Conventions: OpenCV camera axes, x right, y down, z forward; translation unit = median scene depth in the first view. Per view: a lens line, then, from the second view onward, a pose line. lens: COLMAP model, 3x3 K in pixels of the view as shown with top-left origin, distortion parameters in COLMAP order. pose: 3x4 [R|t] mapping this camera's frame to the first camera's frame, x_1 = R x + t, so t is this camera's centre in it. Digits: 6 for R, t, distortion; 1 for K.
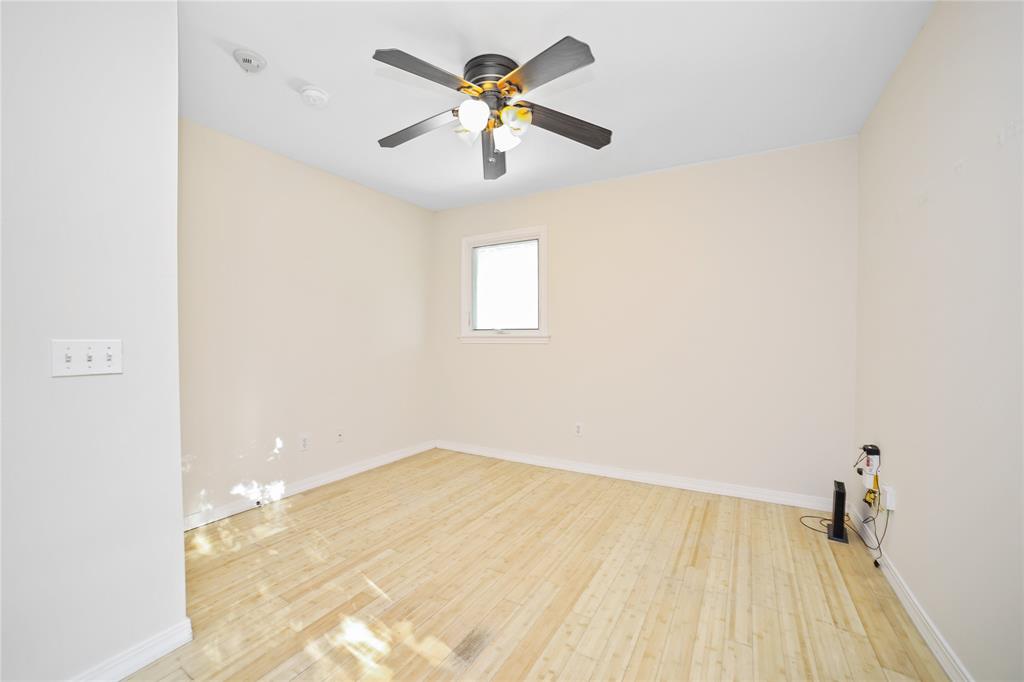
lens RADIAL K [[422.8, 0, 510.9], [0, 422.8, 335.9], [0, 0, 1]] dist [-0.112676, 0.037623]
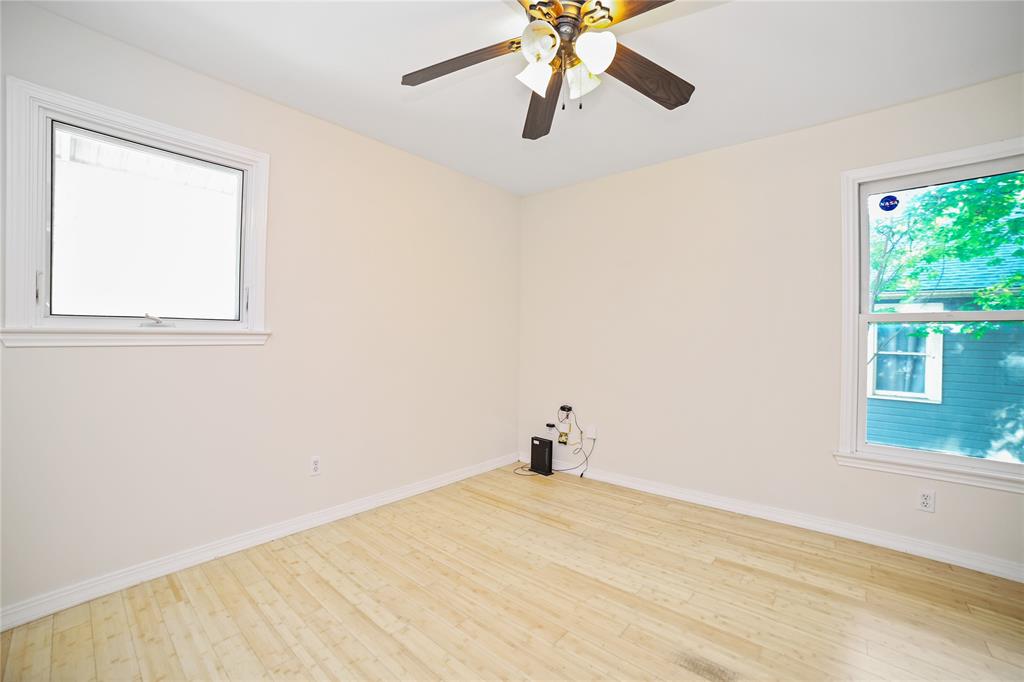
lens RADIAL K [[422.8, 0, 510.9], [0, 422.8, 335.9], [0, 0, 1]] dist [-0.112676, 0.037623]
pose [[0.147697, 0.003908, 0.989025, -0.611148], [-0.014568, 0.999892, -0.001775, 0.001164], [-0.988925, -0.014146, 0.147738, 0.749178]]
